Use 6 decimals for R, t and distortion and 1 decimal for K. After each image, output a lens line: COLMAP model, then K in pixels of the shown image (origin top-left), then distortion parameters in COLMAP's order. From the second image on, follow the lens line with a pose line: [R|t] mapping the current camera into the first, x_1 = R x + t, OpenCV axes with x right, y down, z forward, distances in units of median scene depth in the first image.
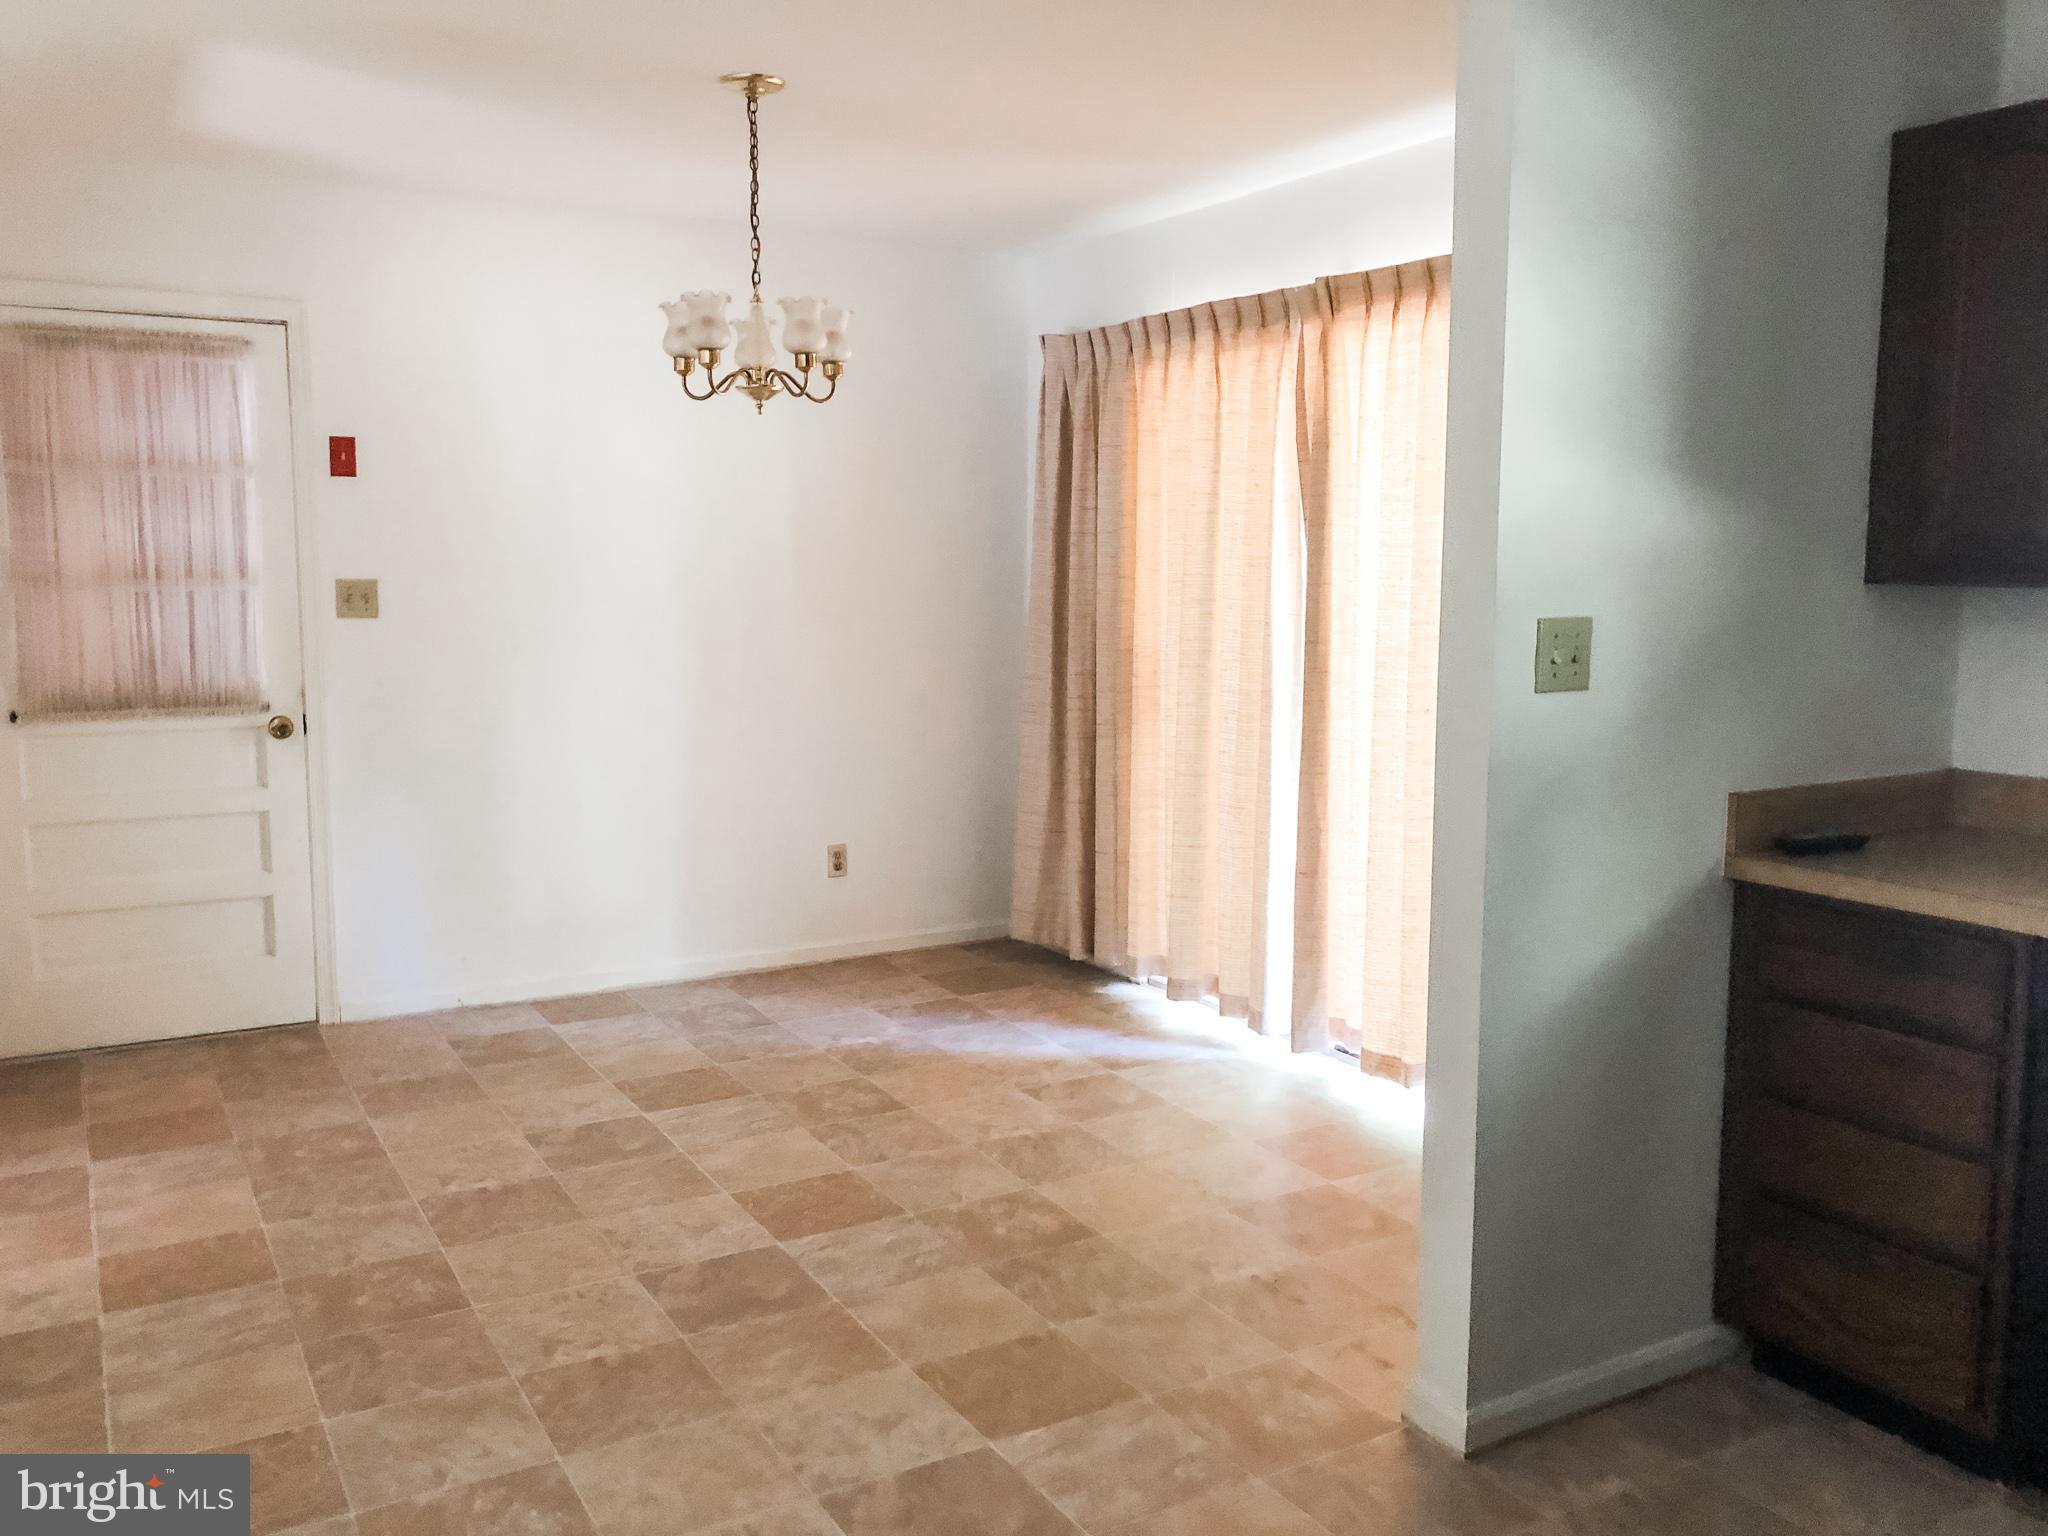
lens RADIAL K [[1698.9, 0, 1096.4], [0, 1698.9, 809.9], [0, 0, 1]] dist [0.034541, -0.016282]
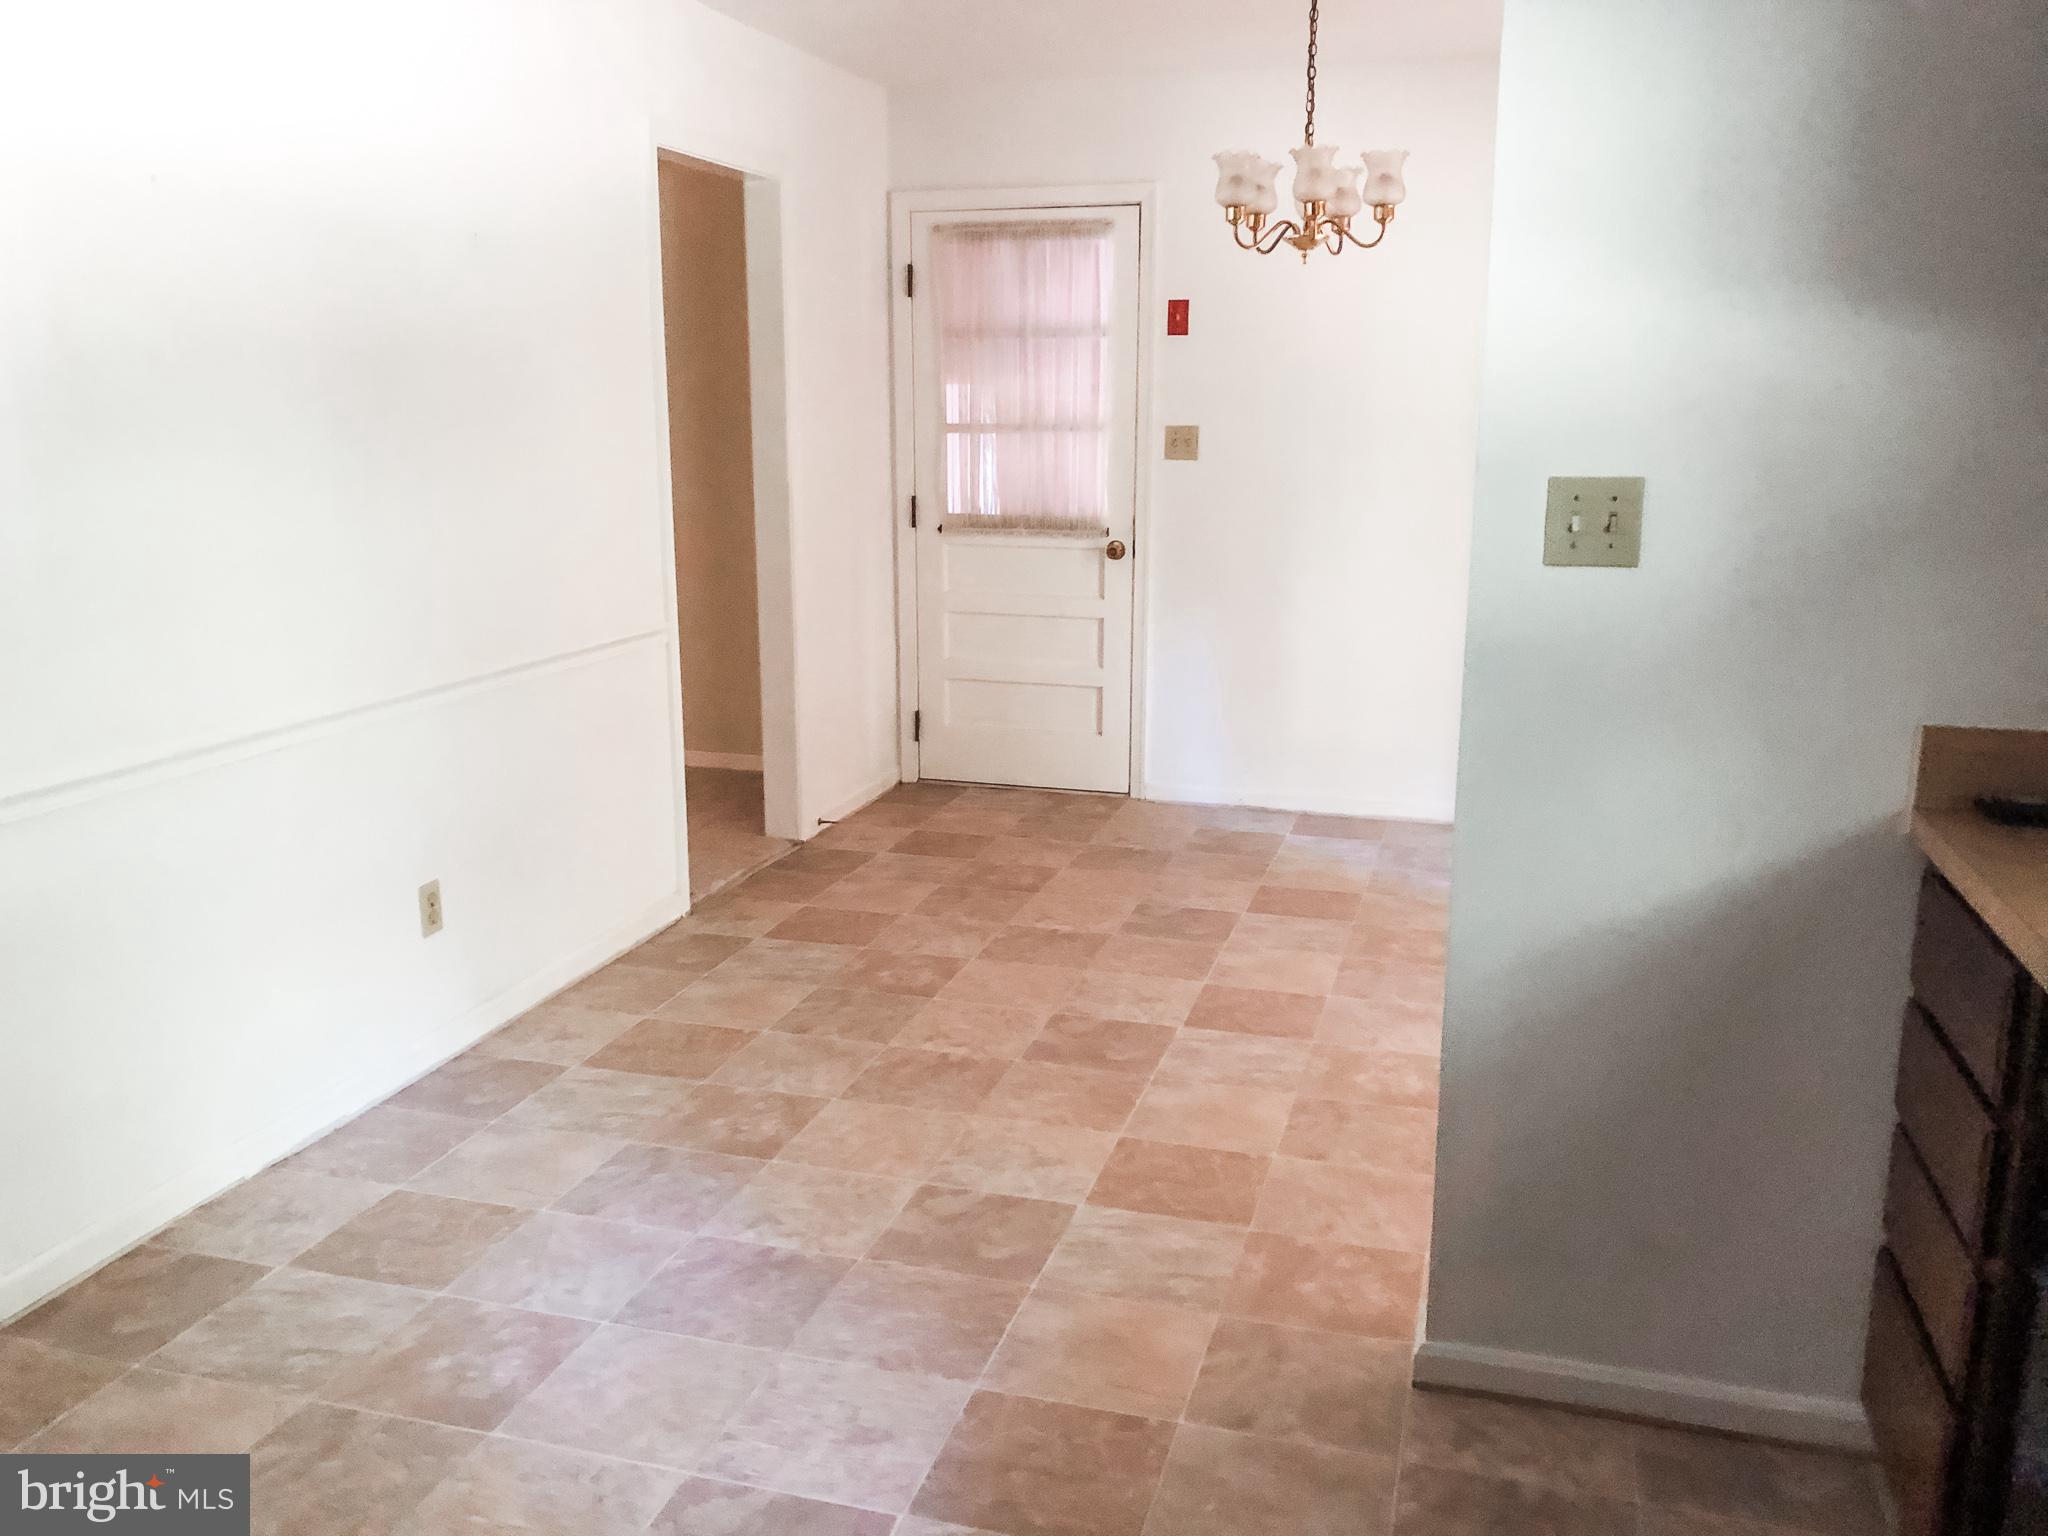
lens RADIAL K [[1723.0, 0, 1026.3], [0, 1723.0, 795.9], [0, 0, 1]] dist [0.183397, -0.281020]
pose [[0.676810, 0.163841, -0.717694, 0.429264], [-0.111194, 0.986485, 0.120343, -0.017689], [0.727712, -0.001646, 0.685881, 0.114866]]
